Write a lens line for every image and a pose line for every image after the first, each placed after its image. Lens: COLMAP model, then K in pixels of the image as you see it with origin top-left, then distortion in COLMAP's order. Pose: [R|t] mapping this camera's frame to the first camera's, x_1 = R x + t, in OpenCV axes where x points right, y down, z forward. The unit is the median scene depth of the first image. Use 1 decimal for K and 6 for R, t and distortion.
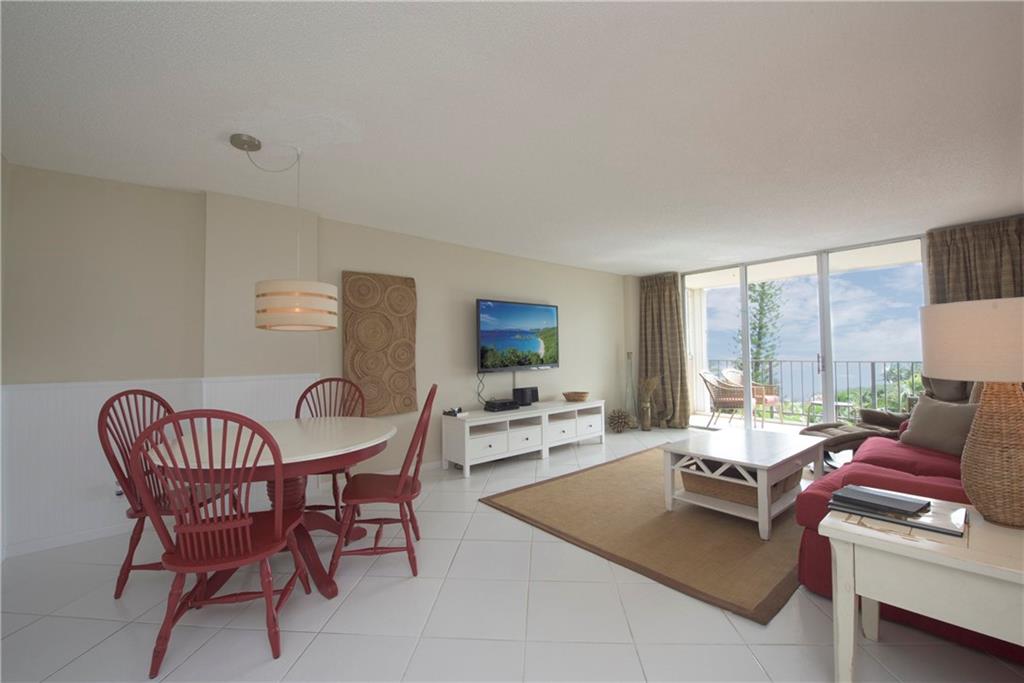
lens RADIAL K [[422.5, 0, 512.2], [0, 422.5, 340.4], [0, 0, 1]] dist [-0.003204, -0.000245]
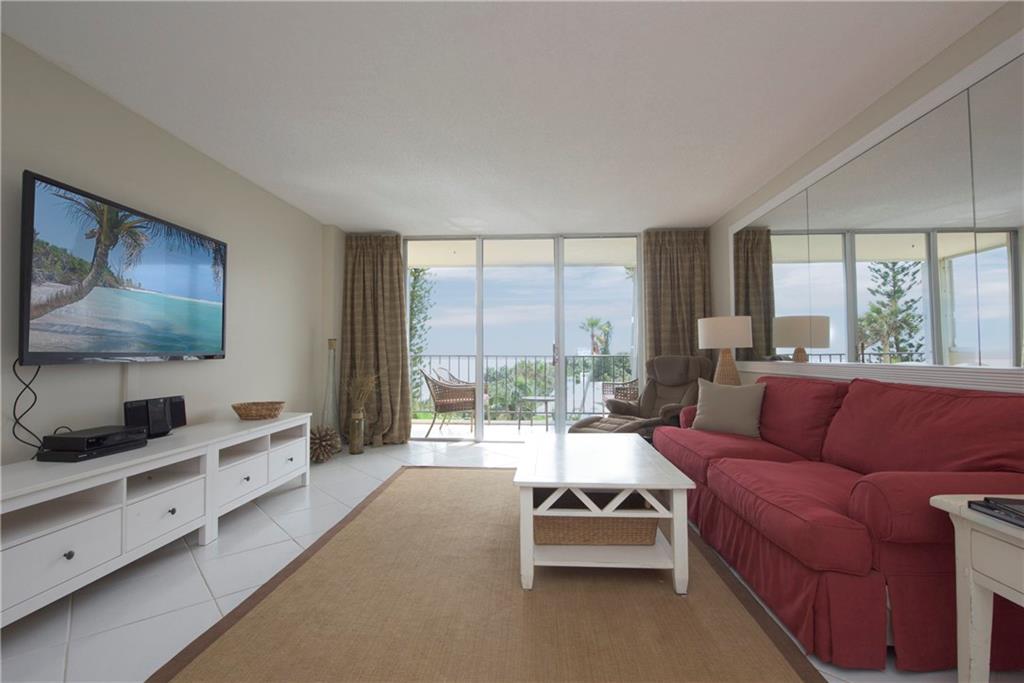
lens RADIAL K [[459.4, 0, 513.6], [0, 459.4, 342.3], [0, 0, 1]] dist [0.002283, -0.000441]
pose [[0.681147, 0.034493, 0.731333, -0.067388], [-0.029887, 0.999367, -0.019298, 0.044972], [-0.731536, -0.008712, 0.681747, 0.341807]]
